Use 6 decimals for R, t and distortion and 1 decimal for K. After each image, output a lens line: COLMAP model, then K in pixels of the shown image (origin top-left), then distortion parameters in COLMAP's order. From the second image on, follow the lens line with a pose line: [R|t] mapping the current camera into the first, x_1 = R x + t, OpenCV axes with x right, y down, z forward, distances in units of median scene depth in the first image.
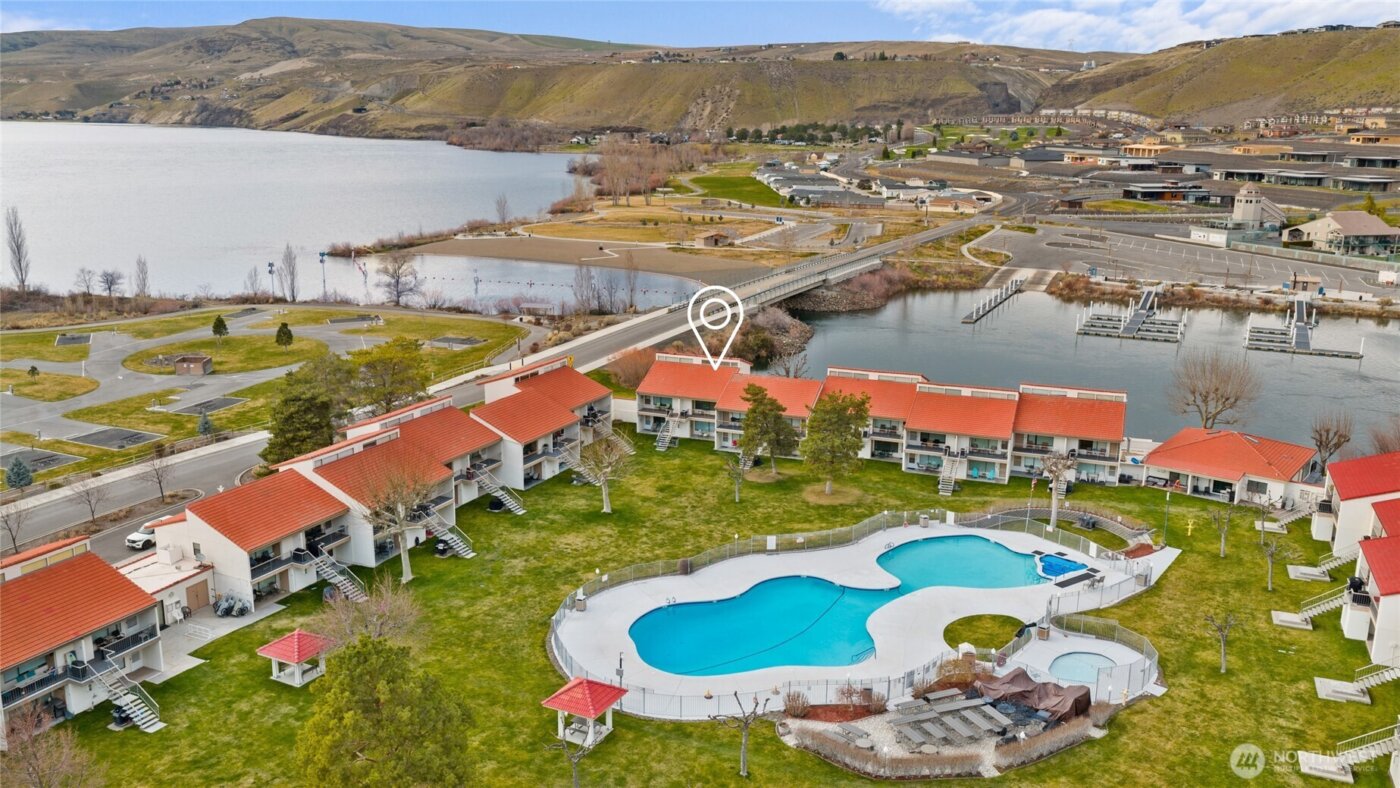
lens RADIAL K [[1131.6, 0, 704.6], [0, 1131.6, 391.8], [0, 0, 1]] dist [0.039667, -0.061534]
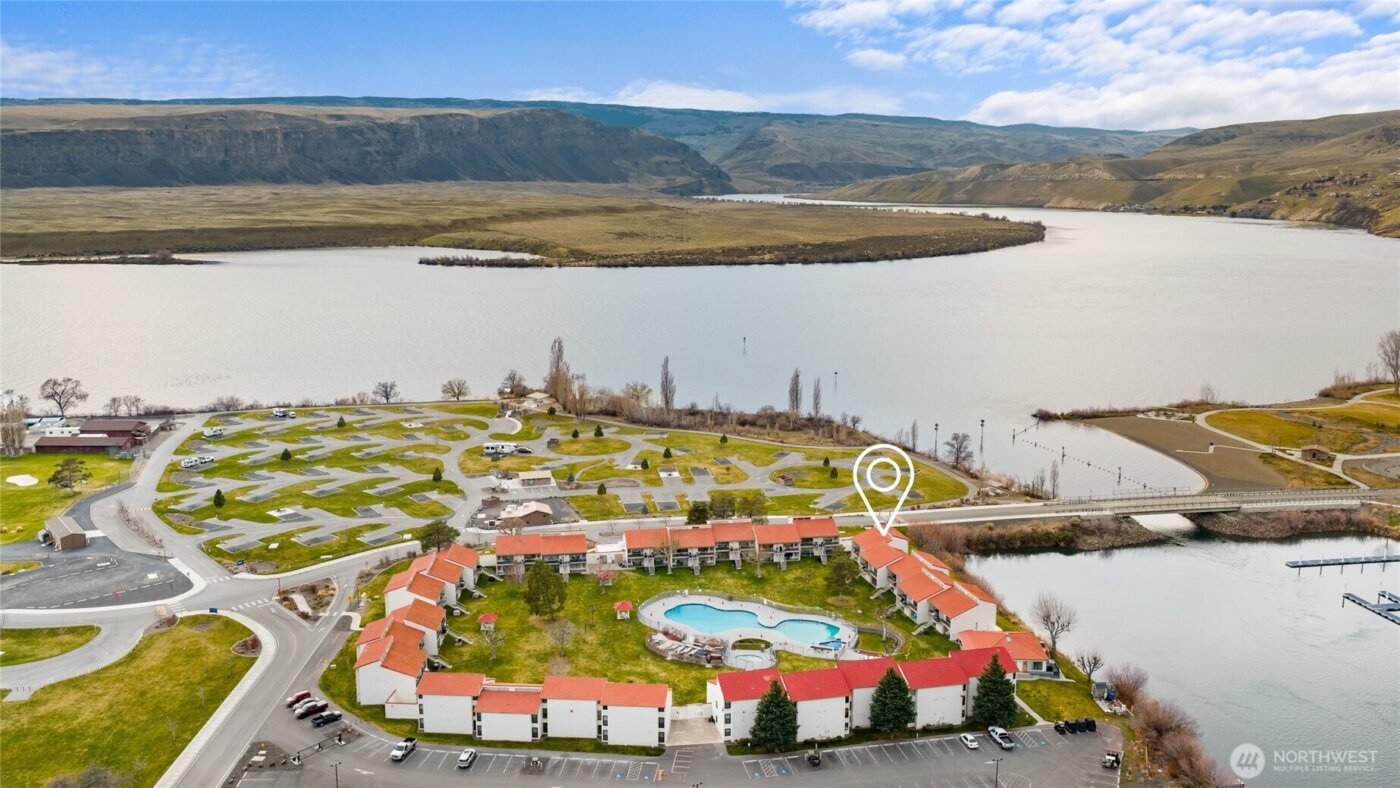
lens RADIAL K [[1131.6, 0, 703.2], [0, 1131.6, 401.4], [0, 0, 1]] dist [0.039667, -0.061534]
pose [[0.569936, 0.148494, -0.808160, 0.634068], [-0.190890, 0.980554, 0.045549, -0.128356], [0.799208, 0.128309, 0.587199, -0.217411]]
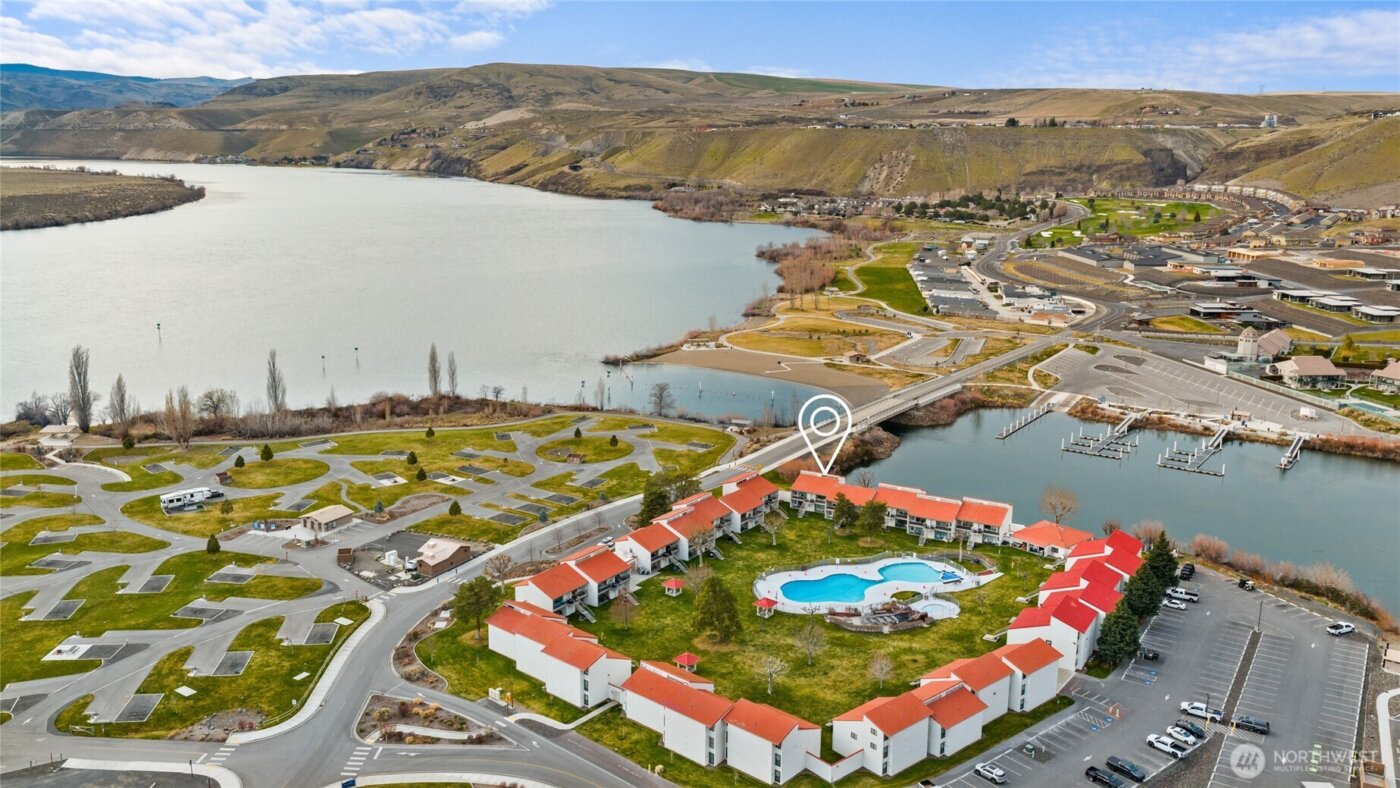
lens RADIAL K [[1131.6, 0, 697.2], [0, 1131.6, 395.1], [0, 0, 1]] dist [0.039667, -0.061534]
pose [[0.986077, 0.034748, -0.162615, 0.048022], [-0.037221, 0.999233, -0.012184, -0.064202], [0.162067, 0.018067, 0.986614, -0.513567]]
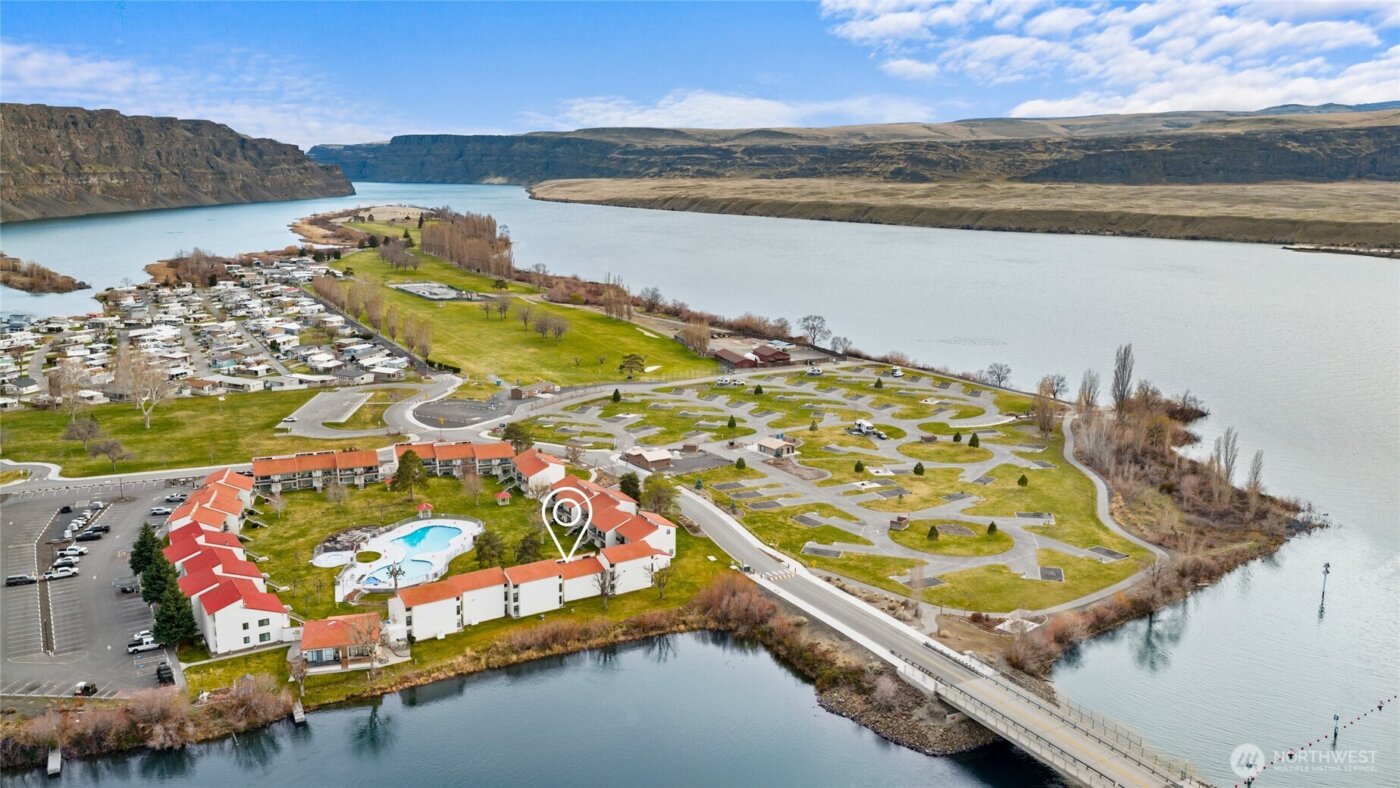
lens RADIAL K [[1131.6, 0, 698.7], [0, 1131.6, 400.5], [0, 0, 1]] dist [0.039667, -0.061534]
pose [[-0.597460, 0.147009, -0.788308, 0.565473], [-0.201512, 0.923983, 0.325036, -0.369725], [0.776167, 0.353049, -0.522419, 0.856929]]
